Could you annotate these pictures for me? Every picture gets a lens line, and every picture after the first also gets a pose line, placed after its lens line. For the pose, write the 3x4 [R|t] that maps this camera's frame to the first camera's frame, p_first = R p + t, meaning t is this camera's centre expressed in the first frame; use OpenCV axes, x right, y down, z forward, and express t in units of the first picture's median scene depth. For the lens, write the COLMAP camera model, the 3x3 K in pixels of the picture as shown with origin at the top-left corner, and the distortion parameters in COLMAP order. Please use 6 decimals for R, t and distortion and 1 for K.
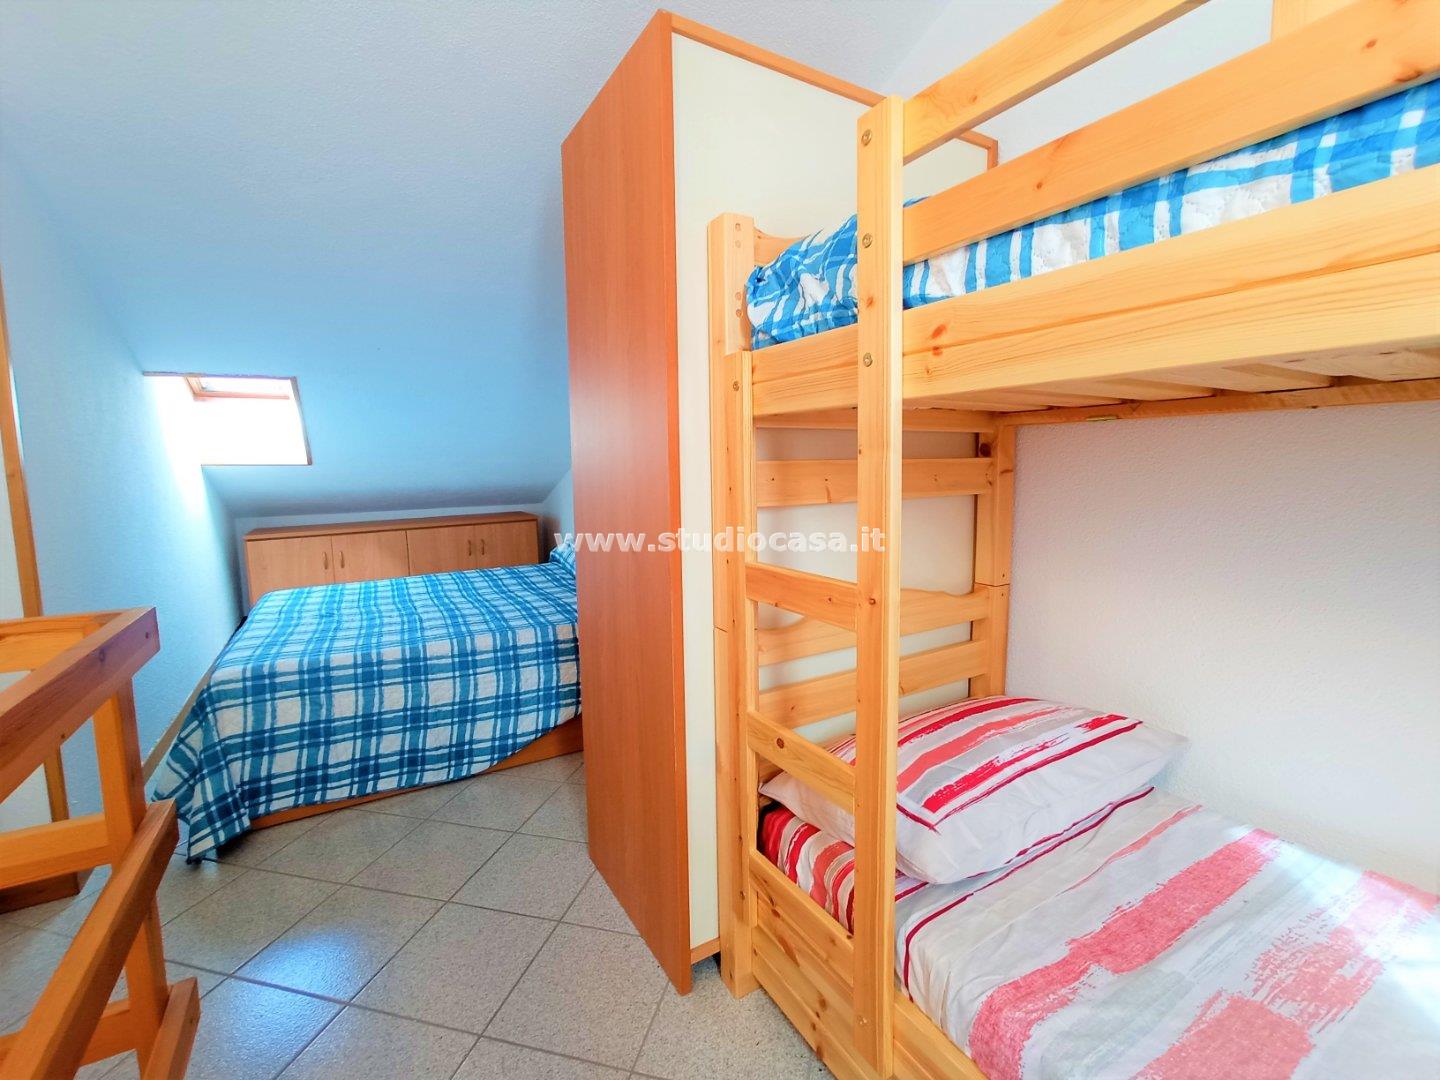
lens RADIAL K [[647.6, 0, 721.4], [0, 647.6, 532.5], [0, 0, 1]] dist [-0.026643, 0.010537]
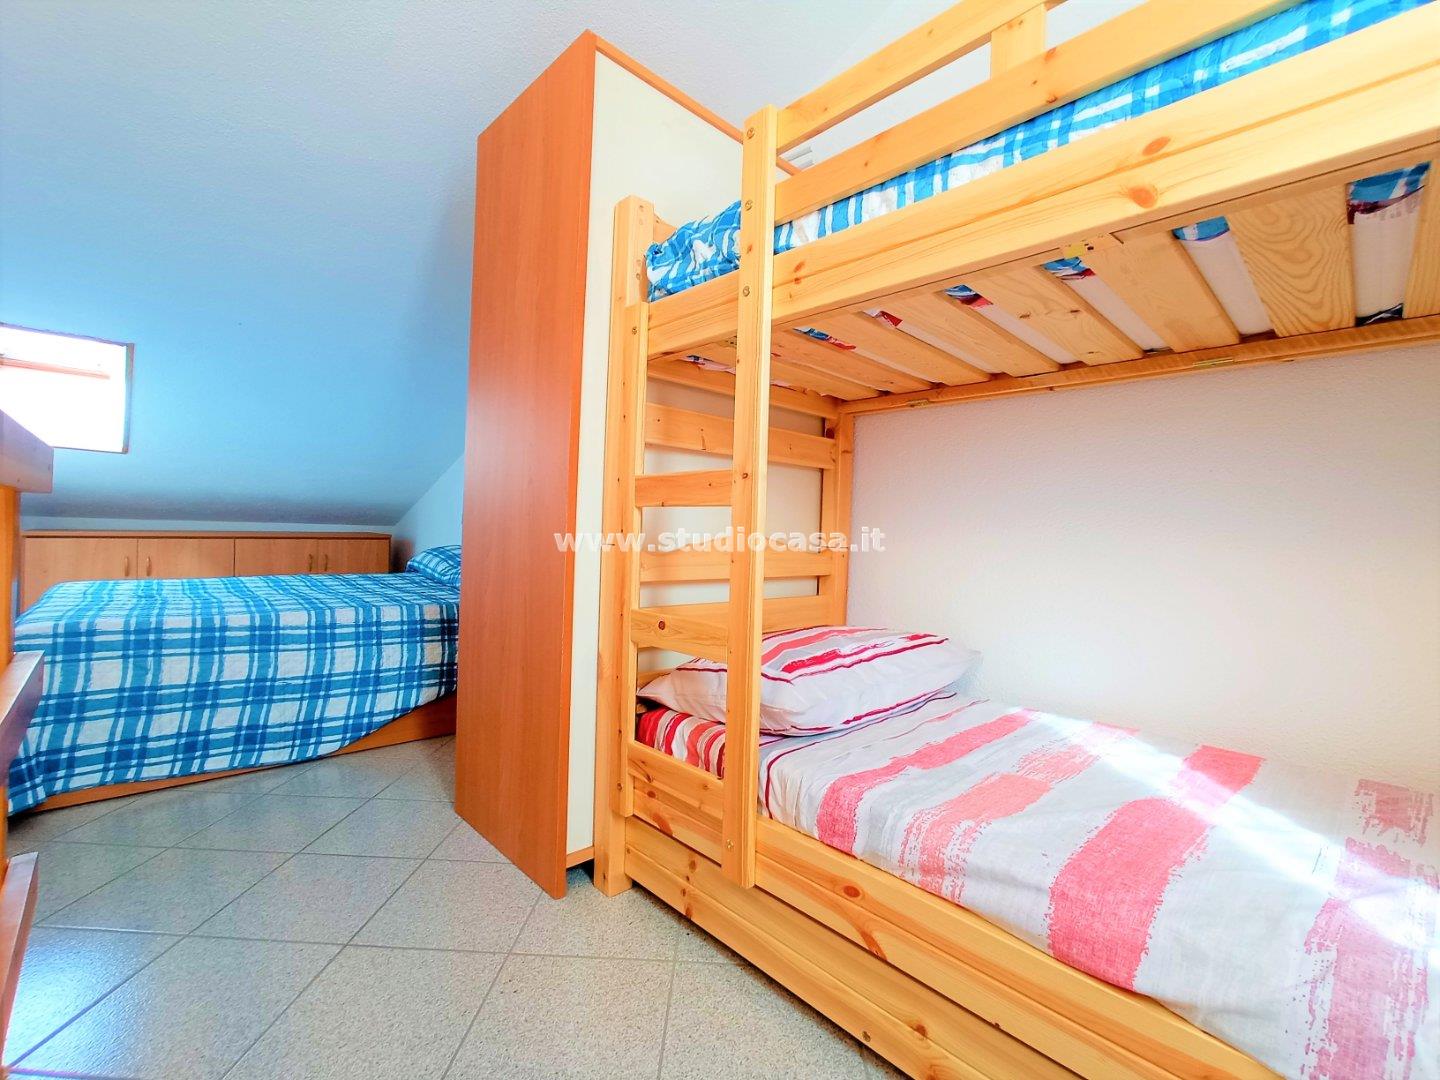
lens RADIAL K [[647.6, 0, 727.8], [0, 647.6, 534.2], [0, 0, 1]] dist [-0.026643, 0.010537]
pose [[0.972514, 0.047745, 0.227896, -0.062286], [-0.022910, 0.993623, -0.110400, 0.267091], [-0.231714, 0.102144, 0.967406, -0.152625]]
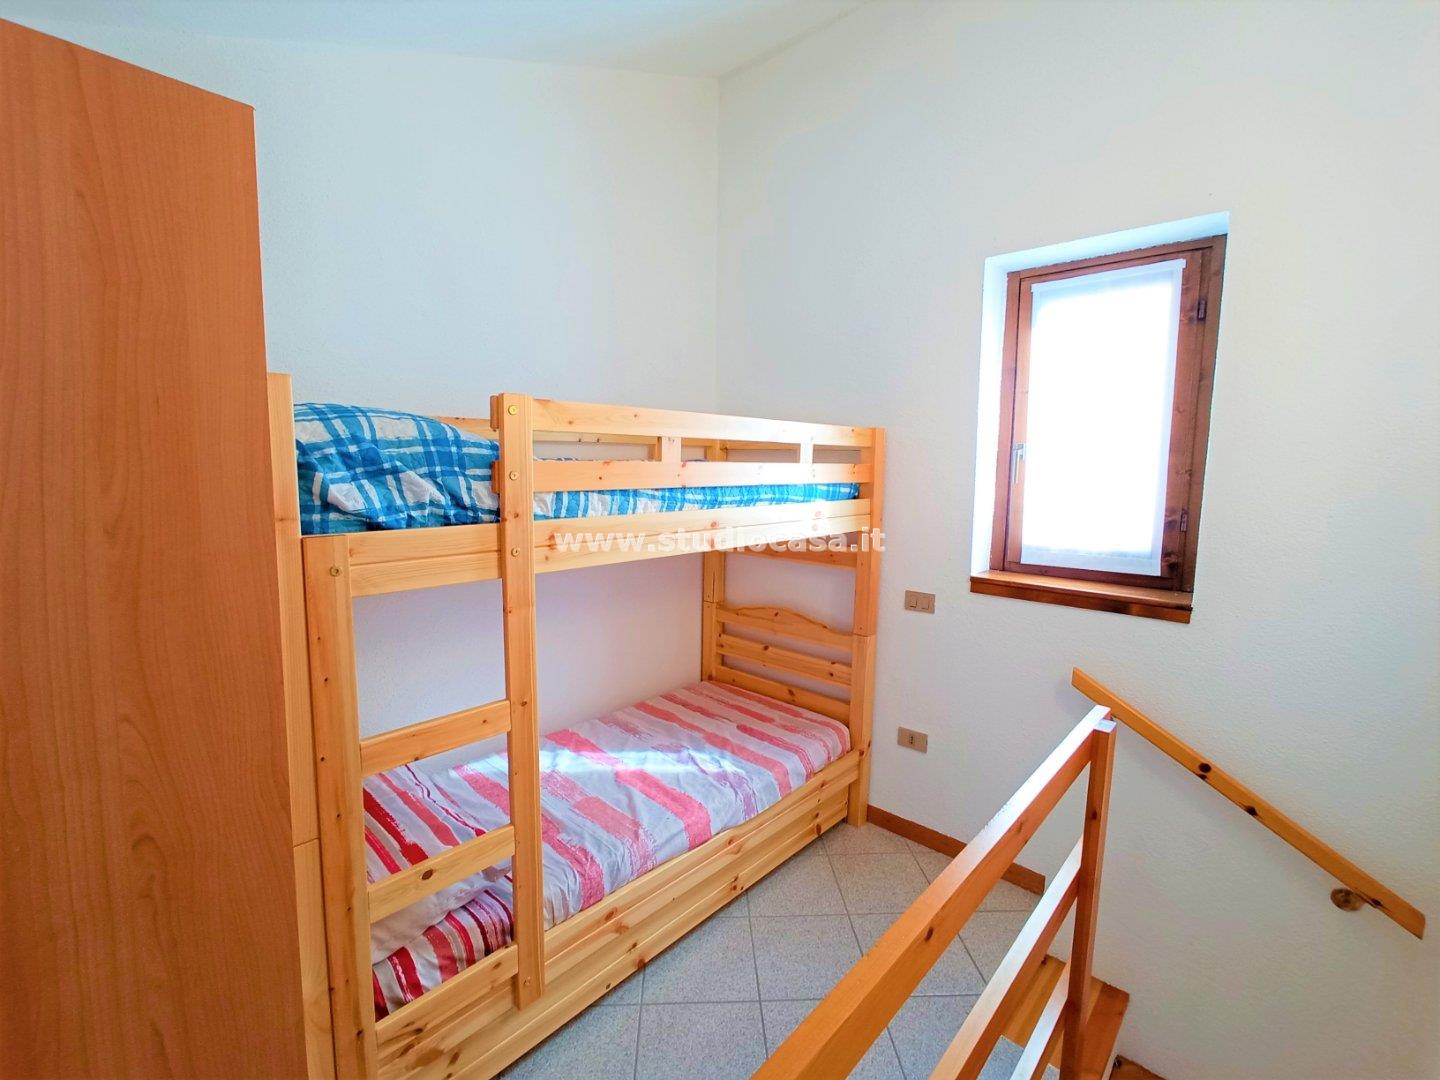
lens RADIAL K [[647.6, 0, 719.1], [0, 647.6, 540.0], [0, 0, 1]] dist [-0.026643, 0.010537]
pose [[-0.289327, -0.099894, 0.952004, -1.001158], [0.101126, 0.985785, 0.134172, -0.329228], [-0.951874, 0.135092, -0.275112, 0.698283]]
